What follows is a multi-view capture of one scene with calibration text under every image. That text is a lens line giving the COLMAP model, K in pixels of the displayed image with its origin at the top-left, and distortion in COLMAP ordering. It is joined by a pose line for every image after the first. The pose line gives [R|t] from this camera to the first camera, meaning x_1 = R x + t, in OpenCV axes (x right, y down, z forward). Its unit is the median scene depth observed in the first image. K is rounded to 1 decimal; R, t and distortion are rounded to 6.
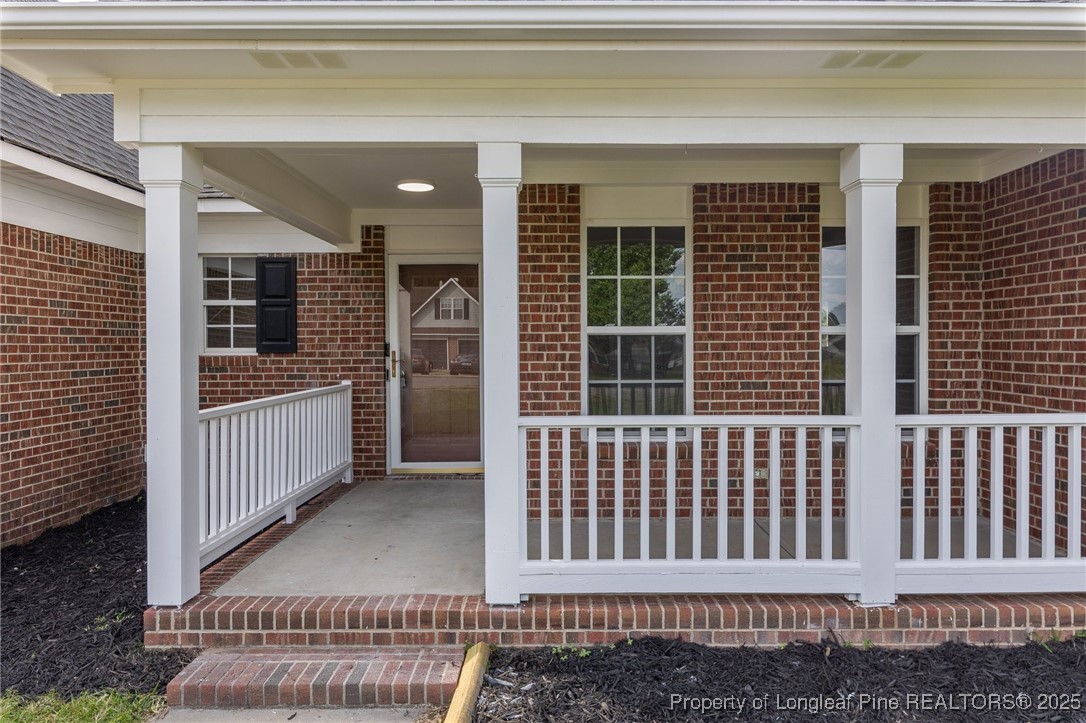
lens RADIAL K [[670.4, 0, 544.2], [0, 670.4, 360.1], [0, 0, 1]] dist [0.001109, -0.002062]
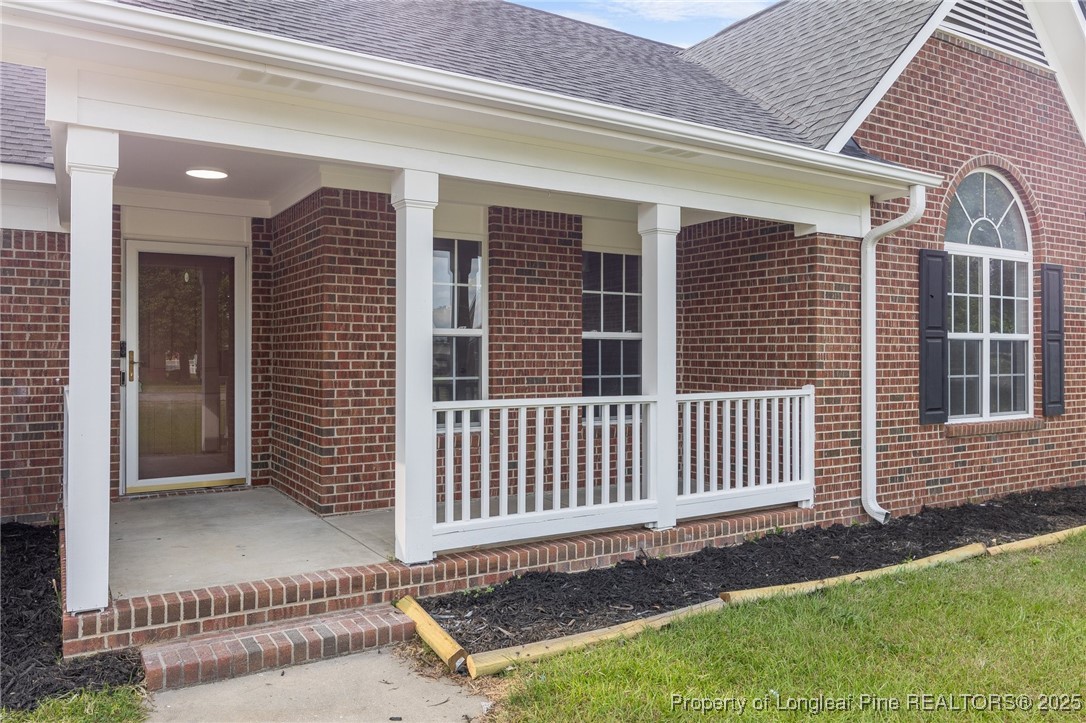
lens RADIAL K [[799.8, 0, 546.4], [0, 799.8, 357.9], [0, 0, 1]] dist [-0.002944, 0.000592]
pose [[0.851071, 0.003059, 0.525041, -0.502088], [0.006763, 0.999836, -0.016788, 0.026533], [-0.525006, 0.017839, 0.850911, -0.256850]]
